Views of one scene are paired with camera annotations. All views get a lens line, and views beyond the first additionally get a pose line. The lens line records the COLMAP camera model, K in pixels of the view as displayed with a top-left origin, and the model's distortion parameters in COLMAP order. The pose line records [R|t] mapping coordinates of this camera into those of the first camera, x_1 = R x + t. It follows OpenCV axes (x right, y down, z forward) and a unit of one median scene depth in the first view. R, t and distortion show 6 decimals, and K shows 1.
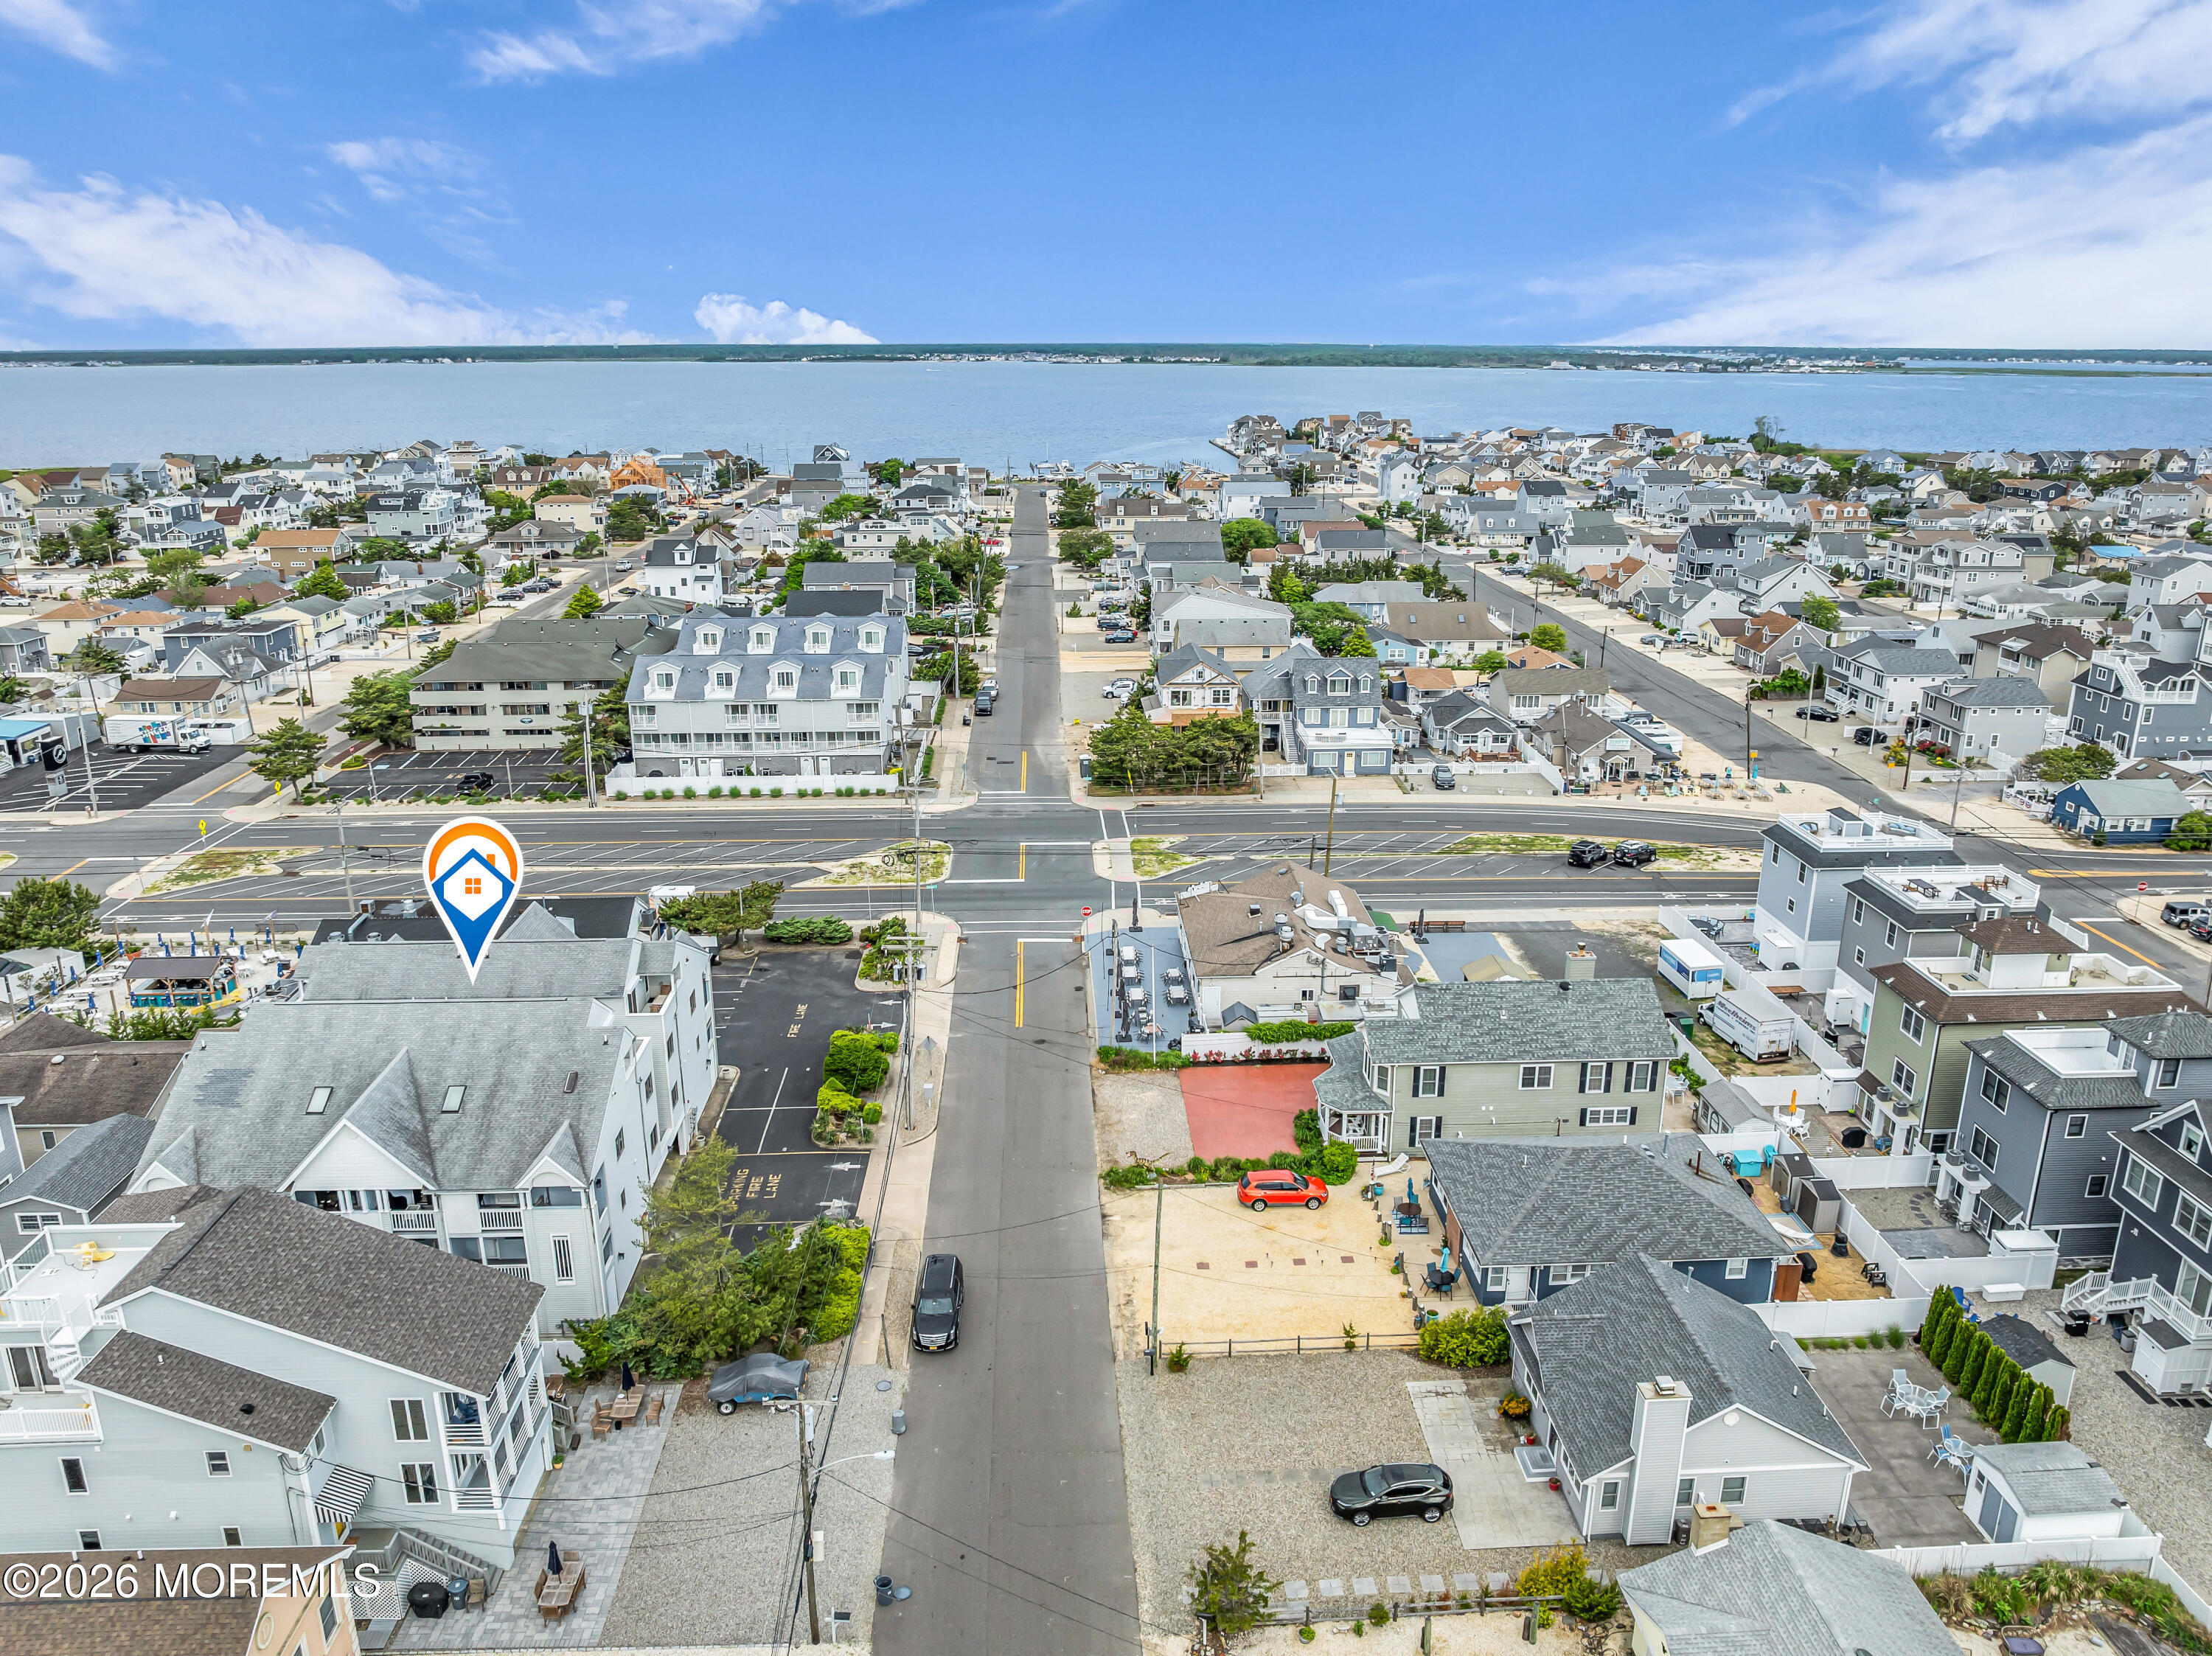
lens RADIAL K [[1570.5, 0, 1106.0], [0, 1570.5, 828.0], [0, 0, 1]] dist [-0.031759, -0.009750]
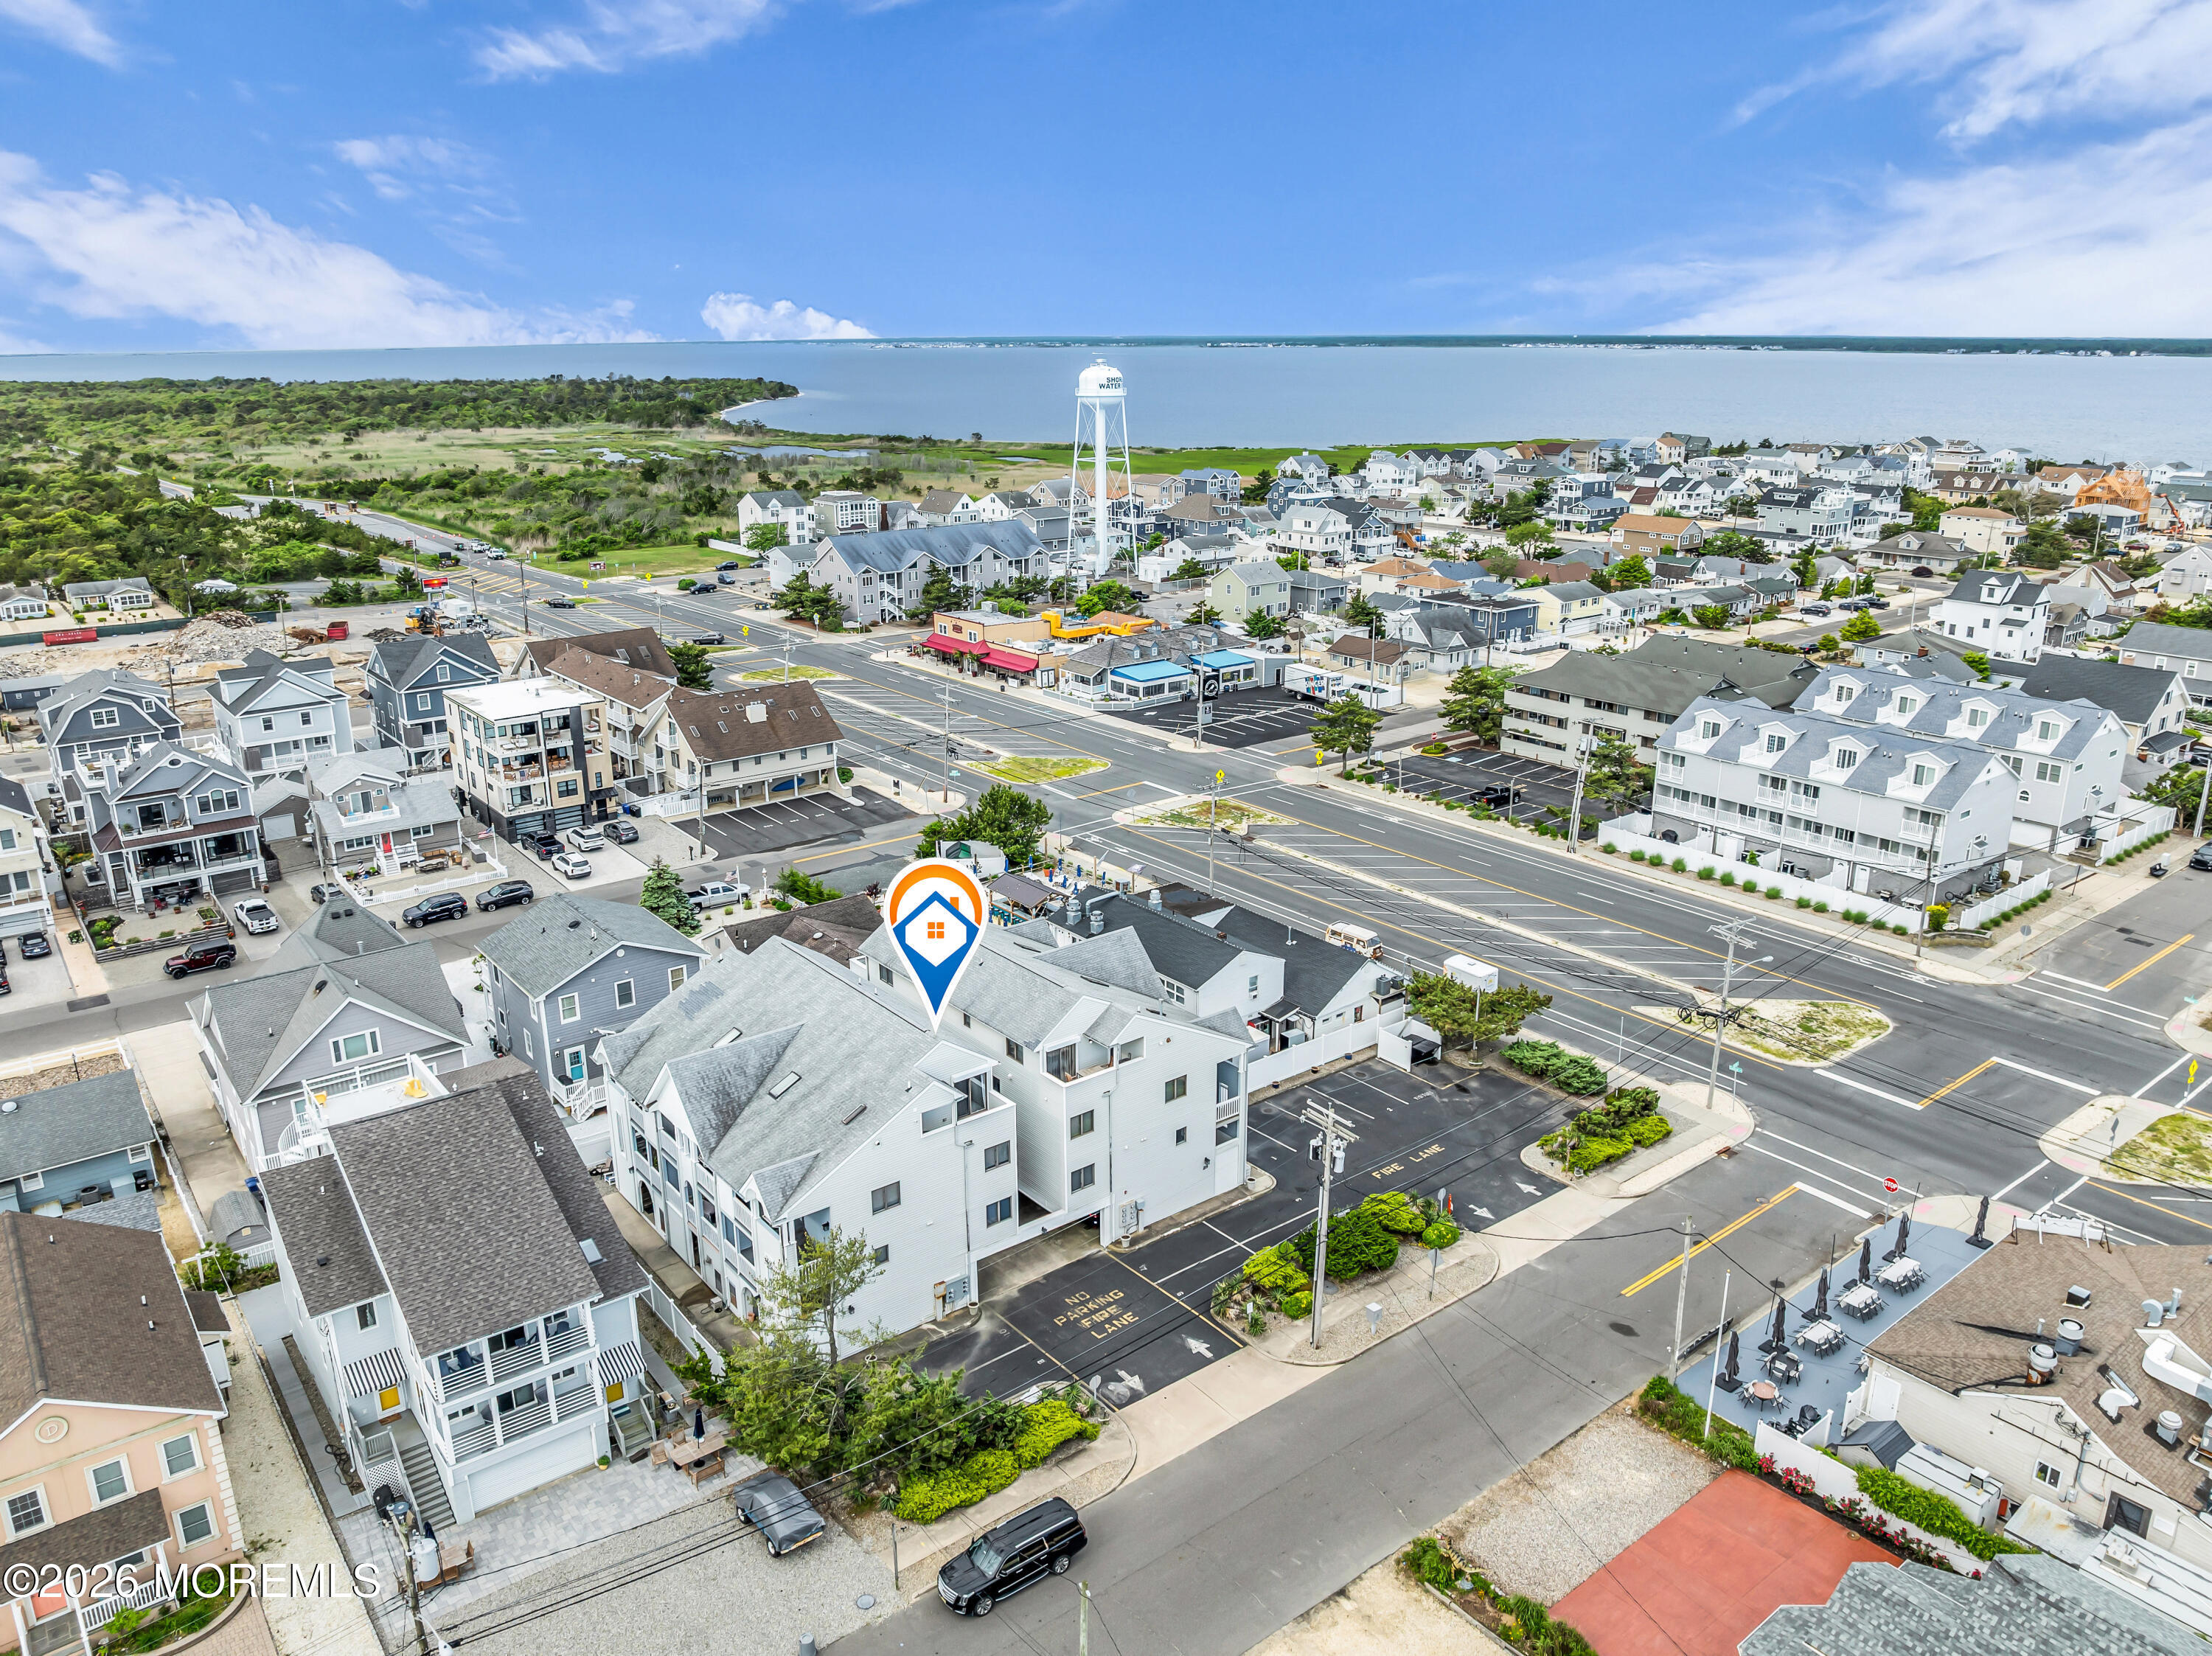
lens RADIAL K [[1570.5, 0, 1106.0], [0, 1570.5, 828.0], [0, 0, 1]] dist [-0.031759, -0.009750]
pose [[0.583942, 0.241261, -0.775116, 0.197101], [-0.235750, 0.964066, 0.122468, -0.070350], [0.776810, 0.111219, 0.619836, 0.228082]]
